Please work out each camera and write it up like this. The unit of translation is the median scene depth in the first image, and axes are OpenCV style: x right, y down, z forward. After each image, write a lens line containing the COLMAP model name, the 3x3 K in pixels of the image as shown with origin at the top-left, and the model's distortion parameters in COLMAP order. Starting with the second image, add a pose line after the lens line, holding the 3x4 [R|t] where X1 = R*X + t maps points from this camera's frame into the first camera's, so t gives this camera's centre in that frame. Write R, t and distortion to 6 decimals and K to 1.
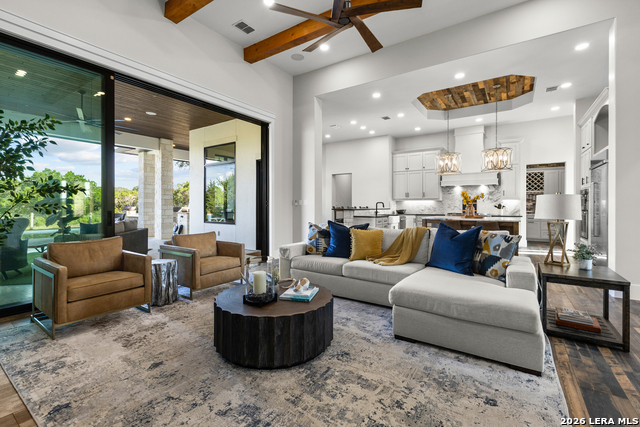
lens RADIAL K [[286.1, 0, 318.5], [0, 286.1, 208.6], [0, 0, 1]] dist [0.000267, 0.000258]
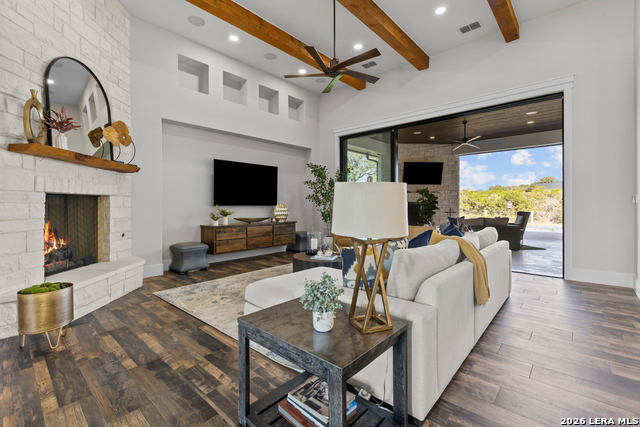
lens RADIAL K [[286.1, 0, 318.8], [0, 286.1, 209.9], [0, 0, 1]] dist [0.000267, 0.000258]
pose [[-0.128432, 0.011999, -0.991646, 1.984989], [0.000153, 0.999927, 0.012079, -0.009974], [0.991718, 0.001400, -0.128425, 1.462457]]
